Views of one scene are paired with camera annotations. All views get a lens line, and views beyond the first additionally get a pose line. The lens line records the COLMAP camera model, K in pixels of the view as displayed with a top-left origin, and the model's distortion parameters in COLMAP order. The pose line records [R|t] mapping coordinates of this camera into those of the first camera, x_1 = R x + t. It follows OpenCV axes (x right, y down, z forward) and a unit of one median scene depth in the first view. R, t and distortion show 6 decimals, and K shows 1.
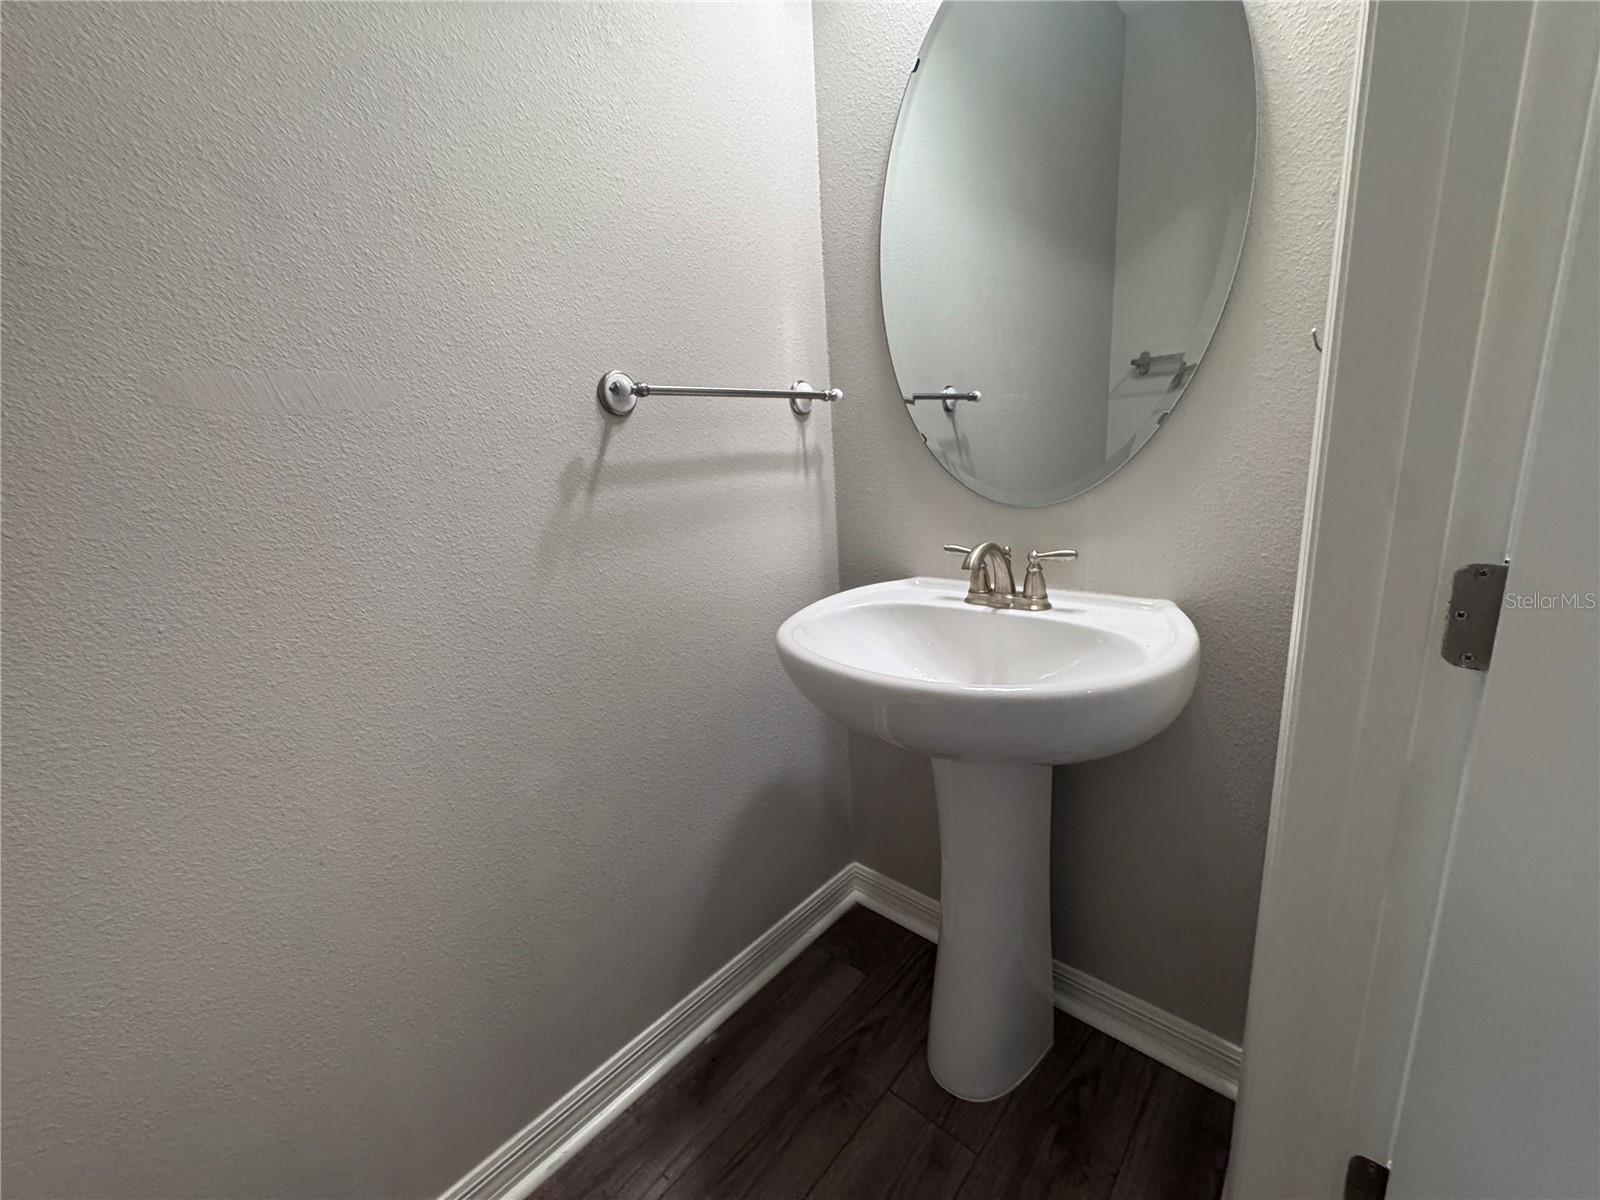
lens RADIAL K [[639.8, 0, 799.2], [0, 639.8, 596.1], [0, 0, 1]] dist [-0.020013, -0.000100]
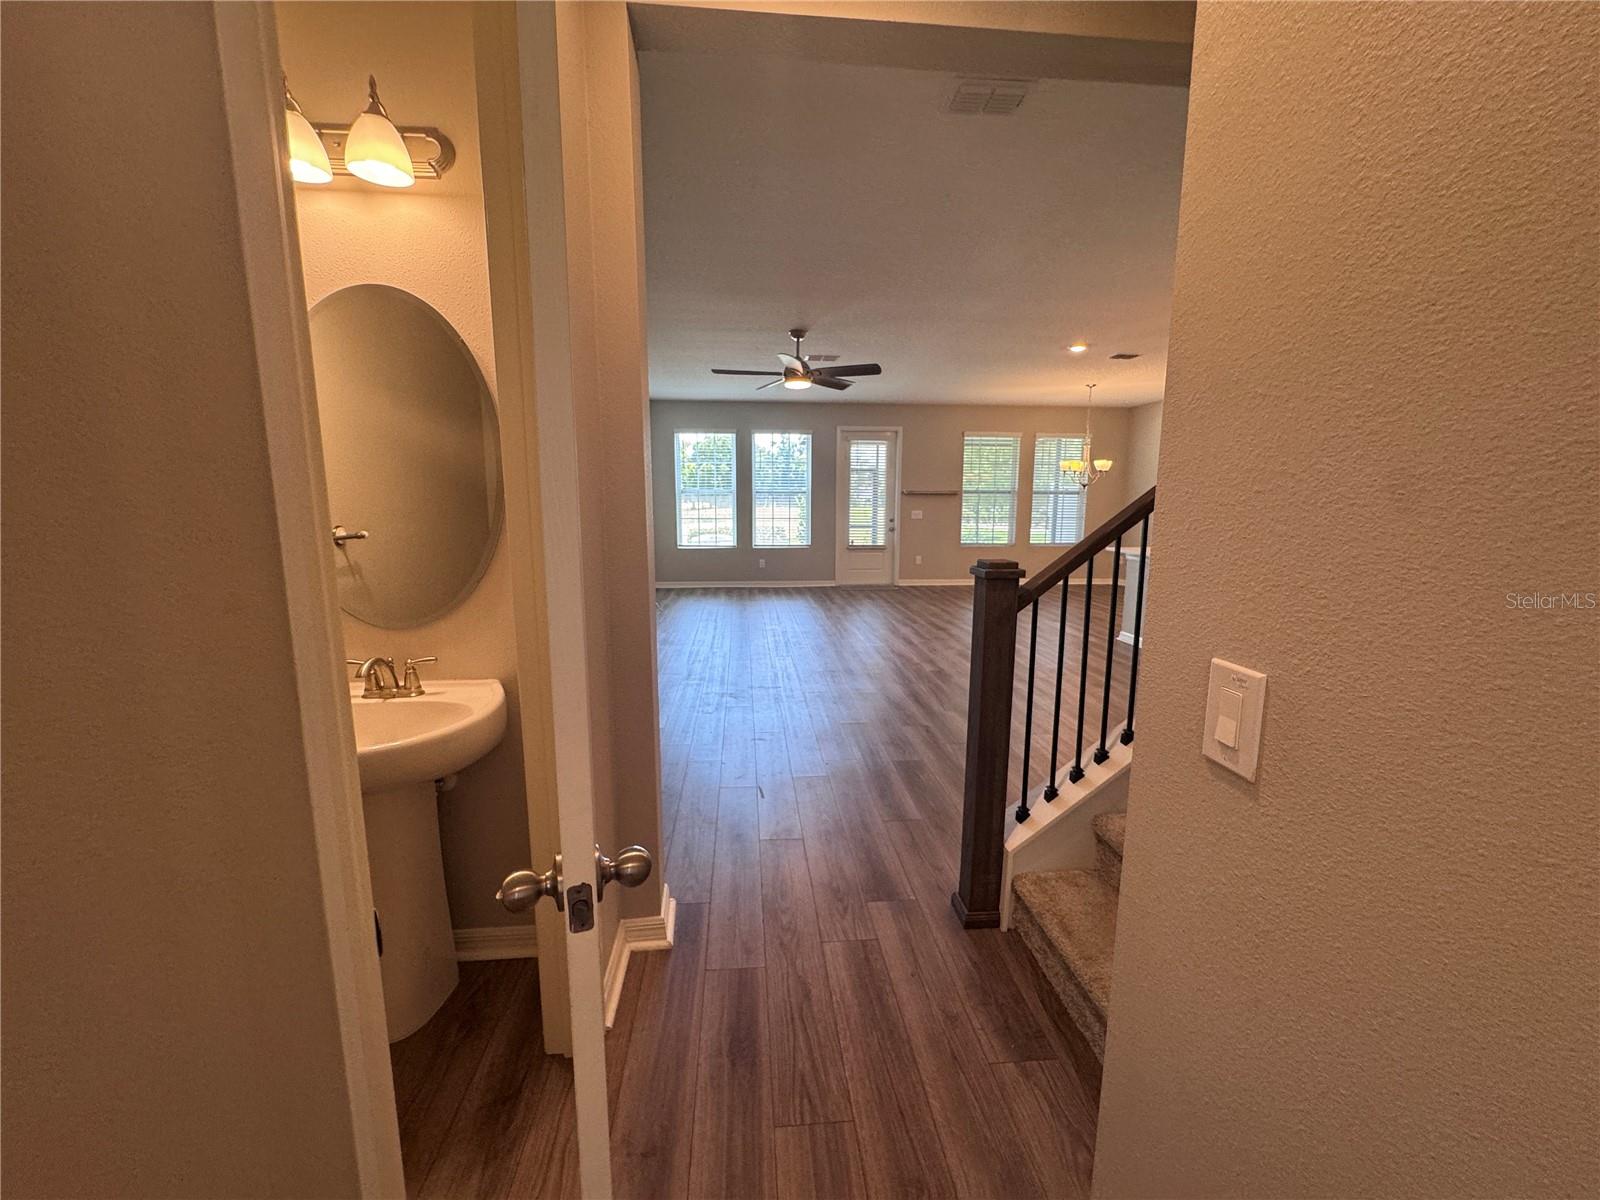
lens RADIAL K [[639.8, 0, 799.2], [0, 639.8, 593.3], [0, 0, 1]] dist [-0.020013, -0.000100]
pose [[0.664391, -0.036624, 0.746487, -0.155263], [0.123237, 0.990495, -0.061089, -0.016317], [-0.737154, 0.132581, 0.662590, -0.760545]]
